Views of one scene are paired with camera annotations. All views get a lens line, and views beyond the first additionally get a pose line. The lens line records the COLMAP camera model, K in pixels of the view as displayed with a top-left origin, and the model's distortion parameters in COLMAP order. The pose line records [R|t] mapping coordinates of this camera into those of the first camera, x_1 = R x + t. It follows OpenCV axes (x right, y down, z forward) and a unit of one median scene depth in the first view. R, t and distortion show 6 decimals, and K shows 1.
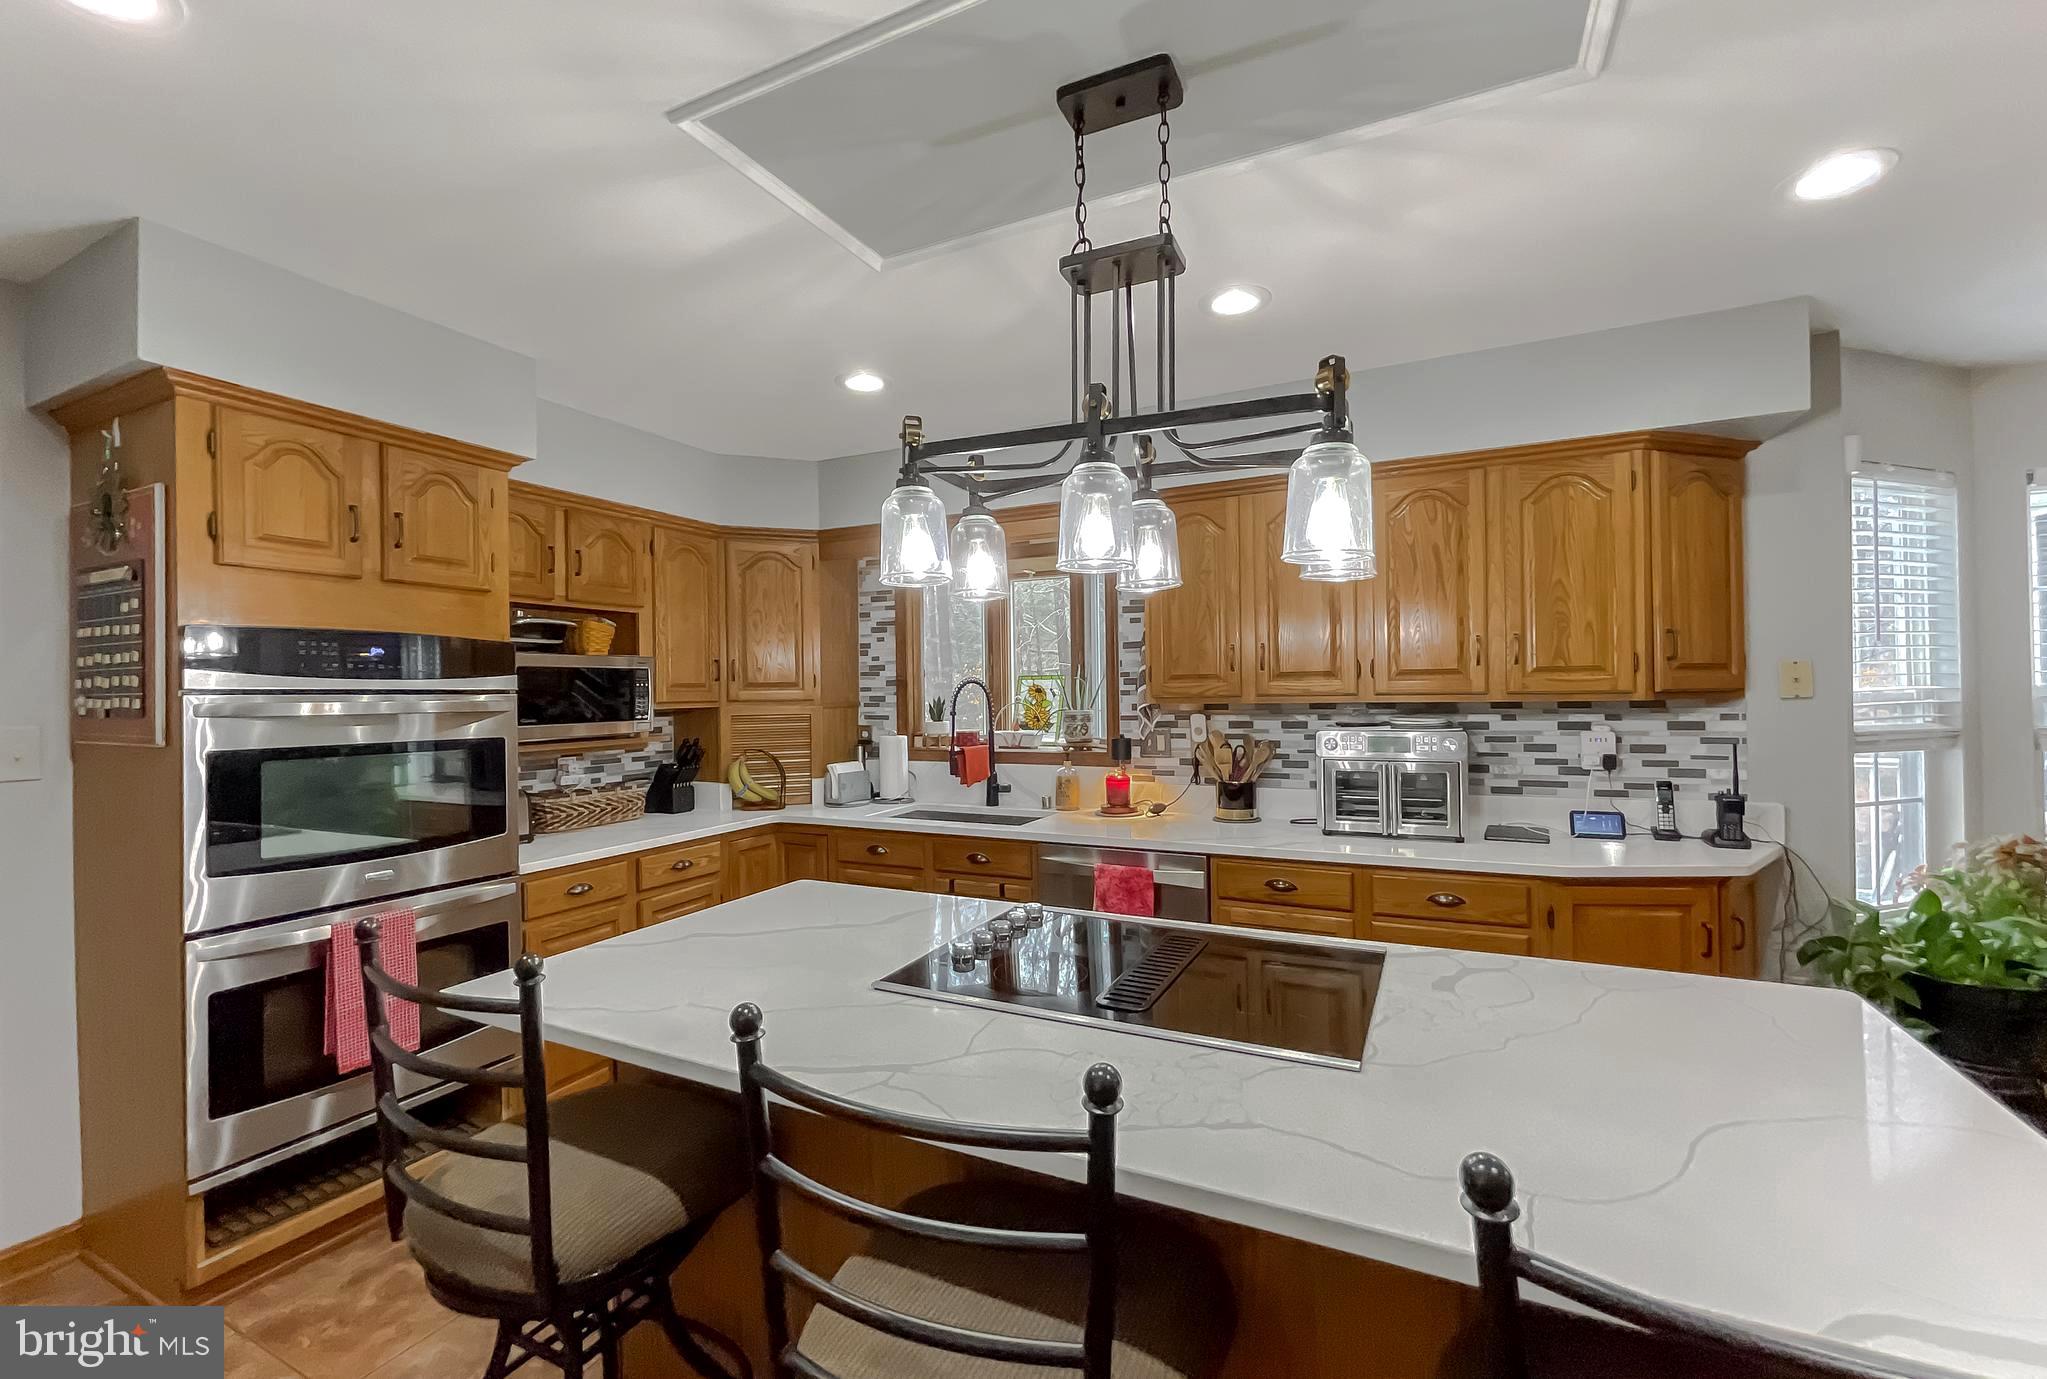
lens RADIAL K [[851.0, 0, 1015.4], [0, 851.0, 689.8], [0, 0, 1]] dist [0.001212, -0.000185]
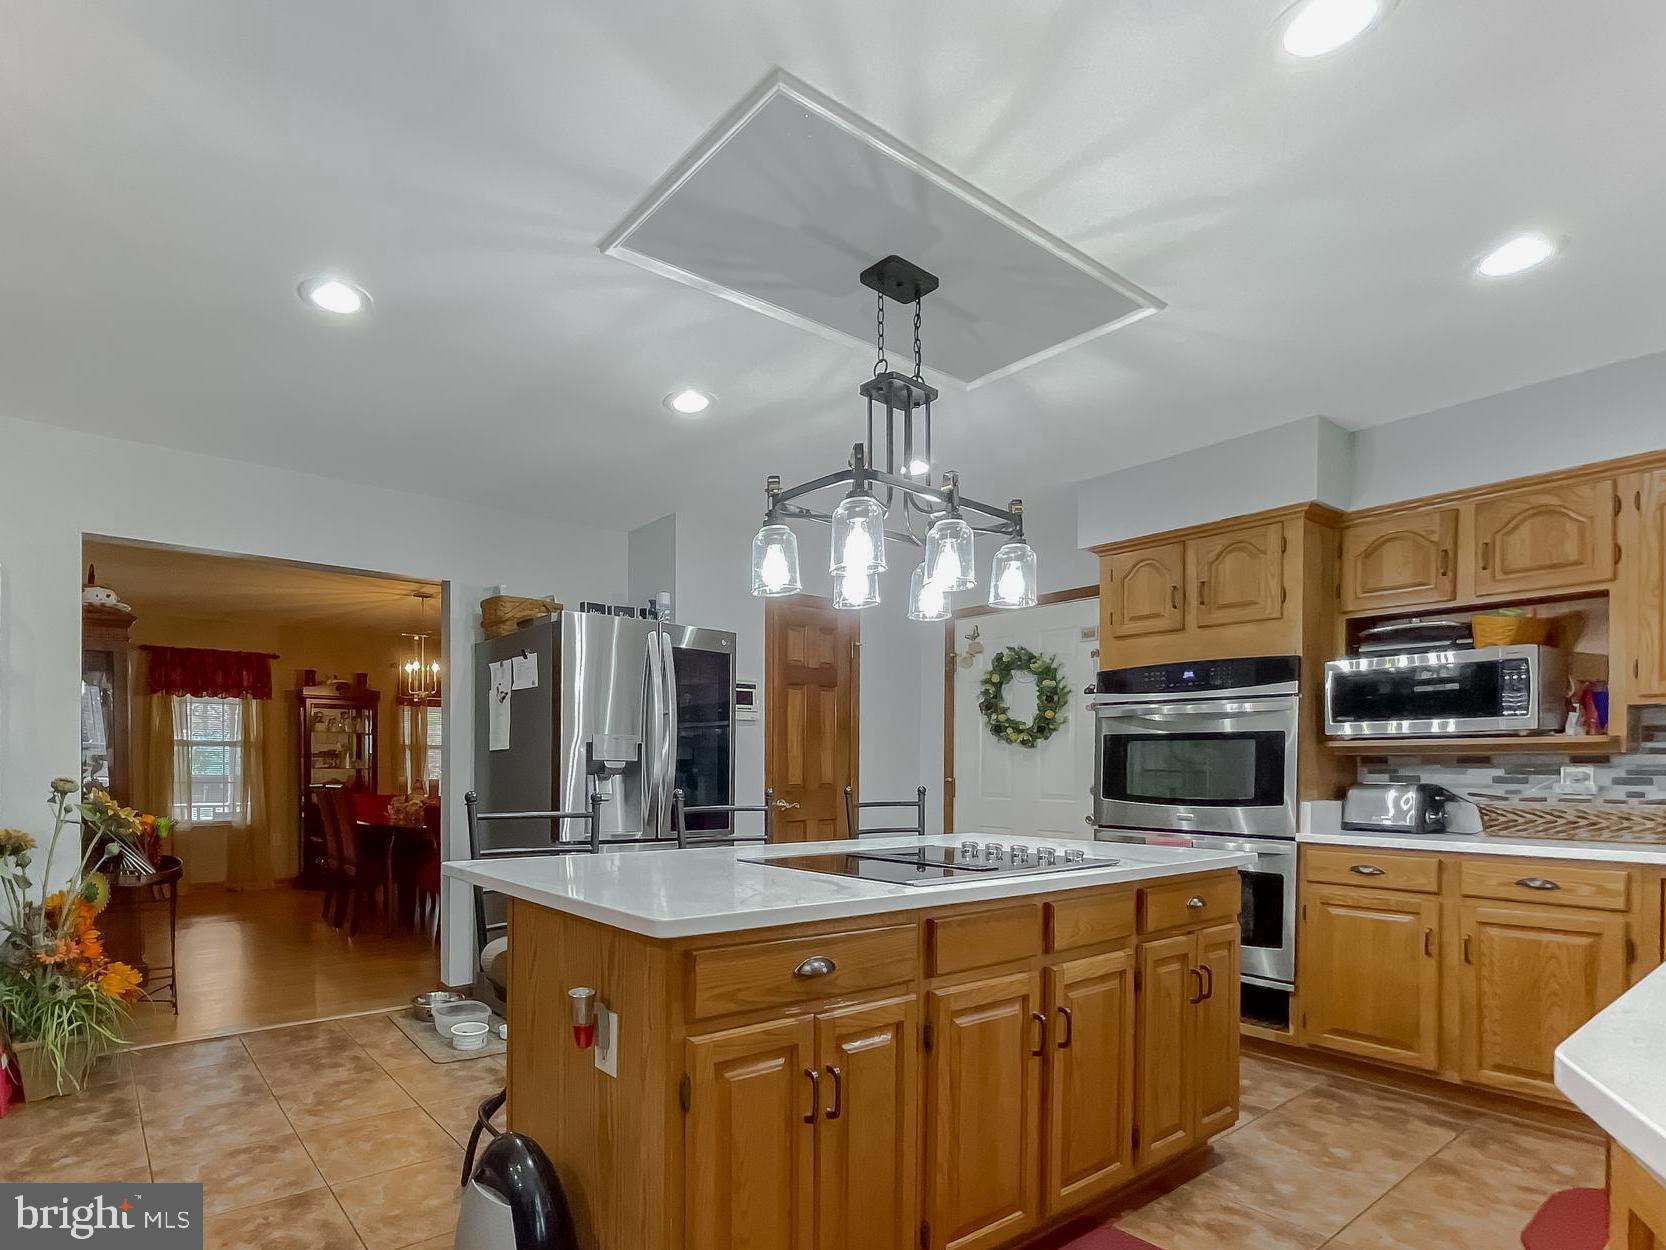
lens RADIAL K [[854.4, 0, 631.6], [0, 854.4, 771.5], [0, 0, 1]] dist [-0.004173, -0.001006]
pose [[-0.497772, 0.017045, -0.867141, 0.902887], [0.005978, 0.999851, 0.016223, 0.082941], [0.867288, 0.002892, -0.497799, 0.715897]]
